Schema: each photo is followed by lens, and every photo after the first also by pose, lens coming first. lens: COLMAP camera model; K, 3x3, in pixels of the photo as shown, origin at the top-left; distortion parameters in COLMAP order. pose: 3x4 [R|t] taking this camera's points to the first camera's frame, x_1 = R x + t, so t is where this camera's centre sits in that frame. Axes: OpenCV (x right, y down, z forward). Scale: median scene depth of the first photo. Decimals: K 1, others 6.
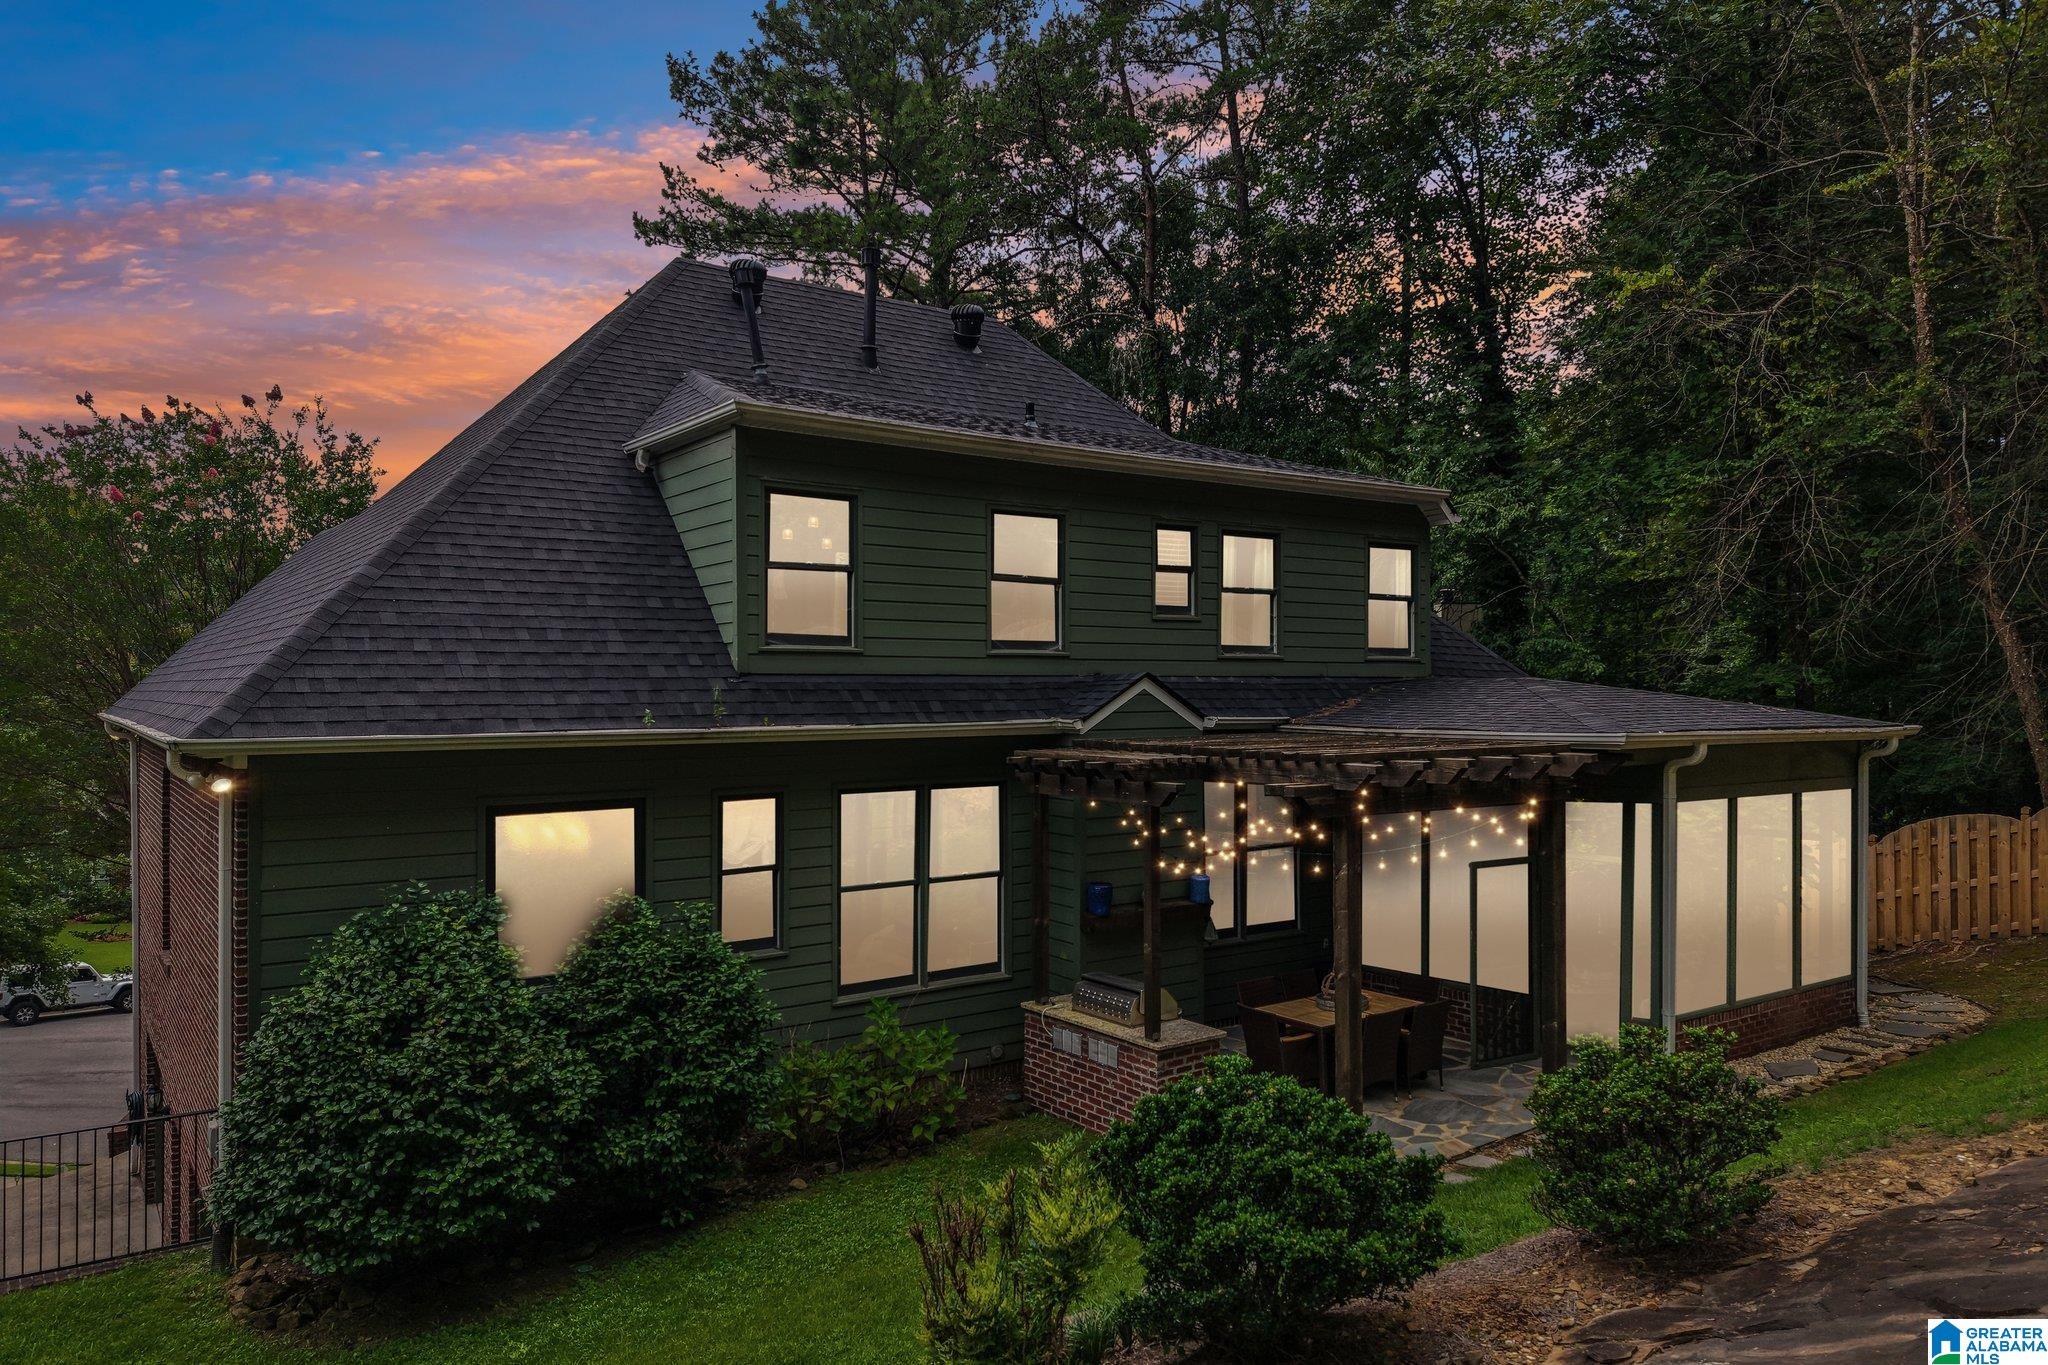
lens RADIAL K [[1365.6, 0, 1024.0], [0, 1365.6, 682.5], [0, 0, 1]] dist [0.020498, -0.015659]
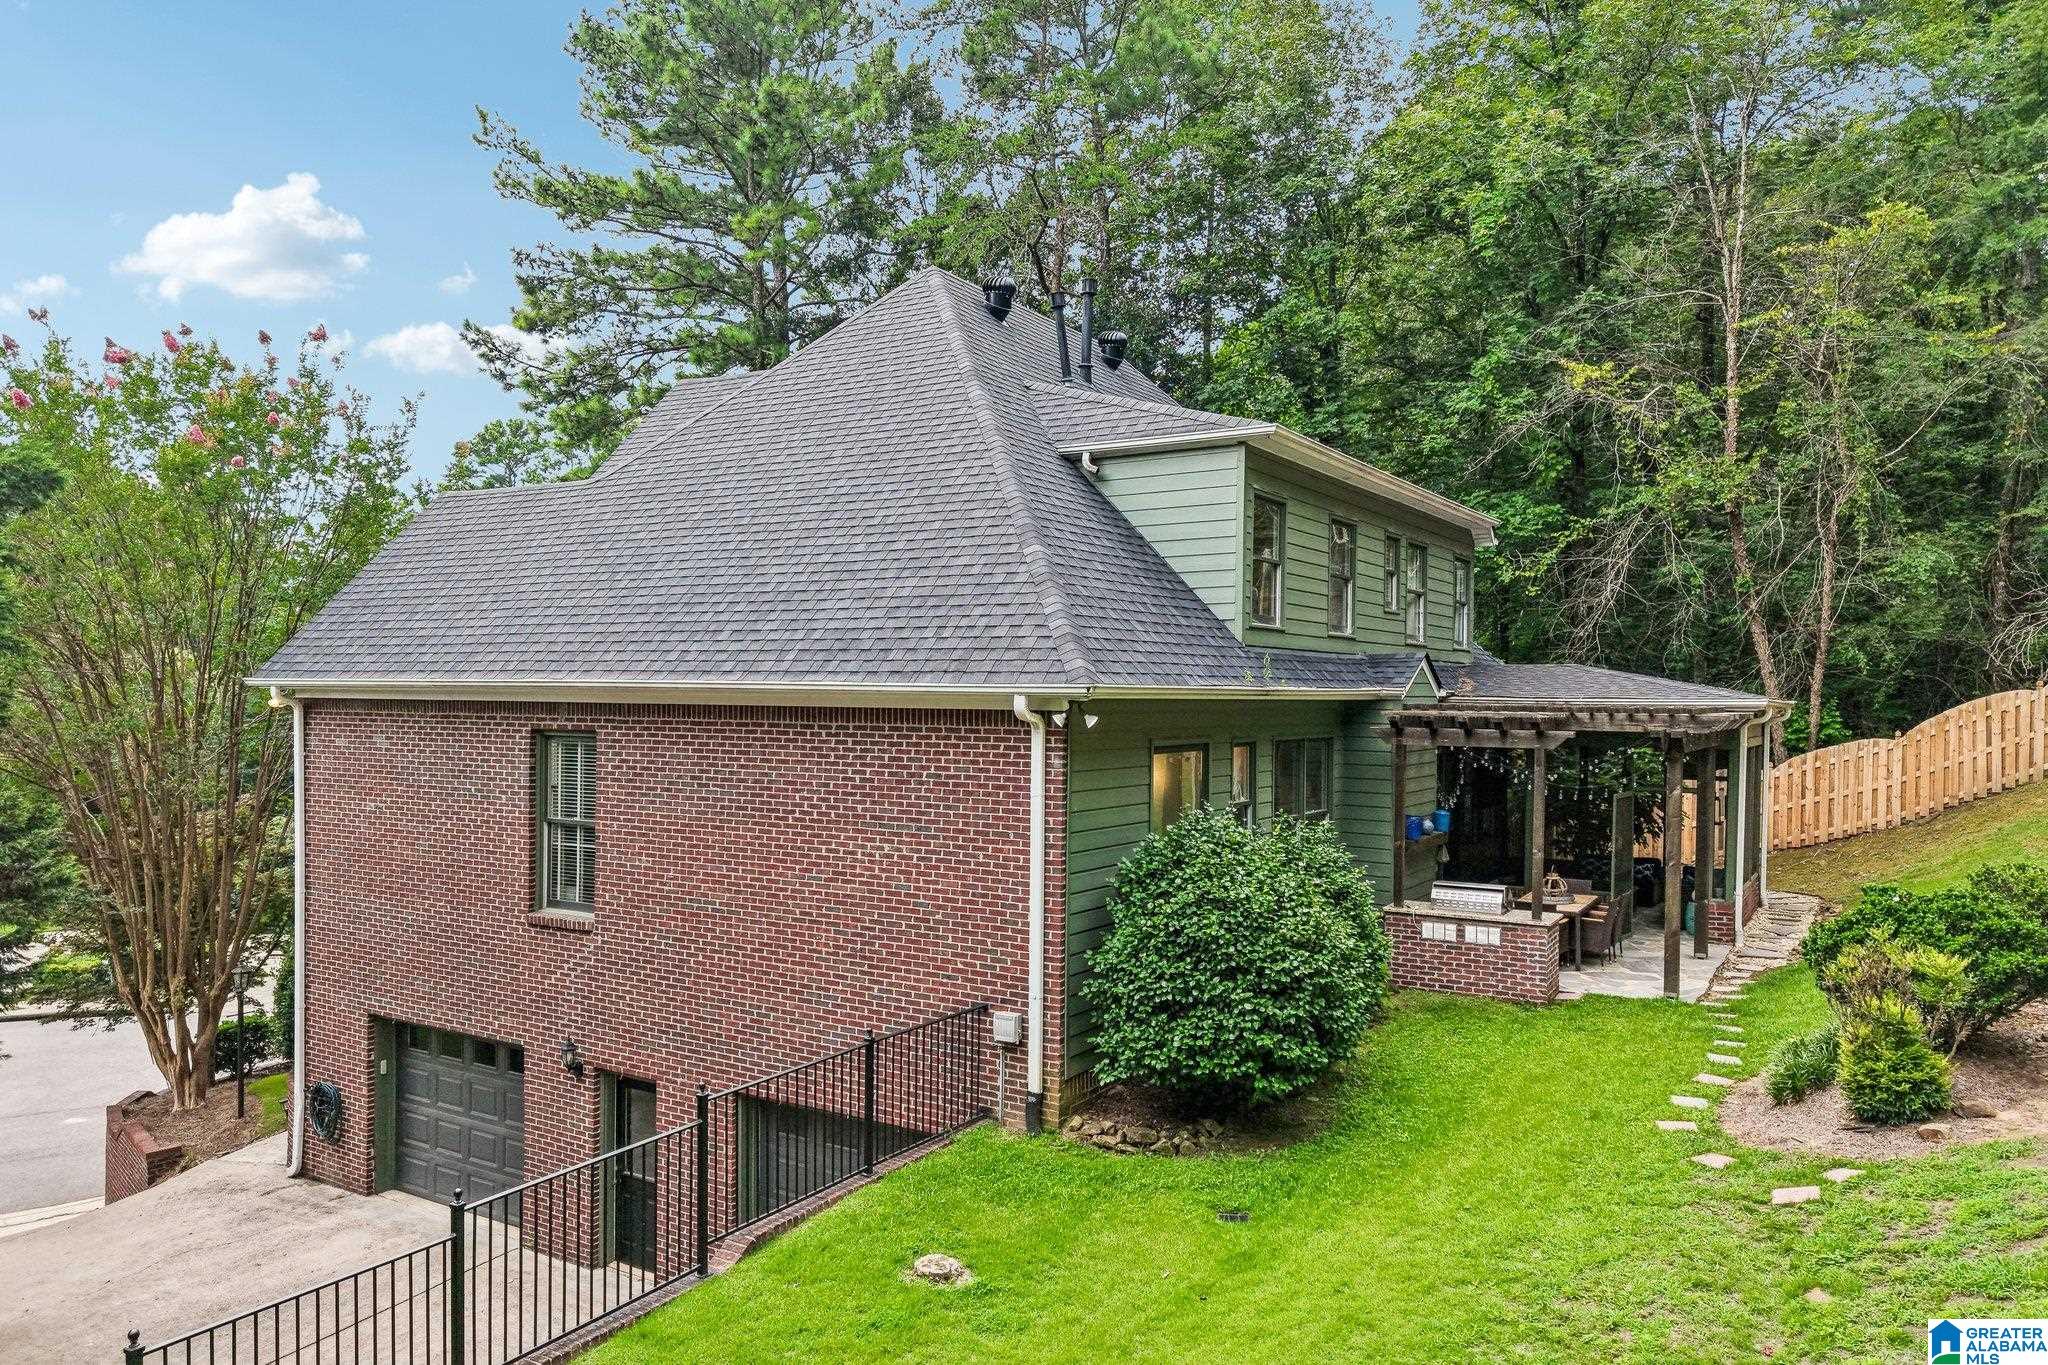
lens RADIAL K [[1365.6, 0, 1024.0], [0, 1365.6, 682.5], [0, 0, 1]] dist [0.020498, -0.015659]
pose [[0.929897, 0.014076, 0.367550, -0.859347], [-0.016876, 0.999848, 0.004406, 0.025512], [-0.367432, -0.010300, 0.929993, -0.081705]]
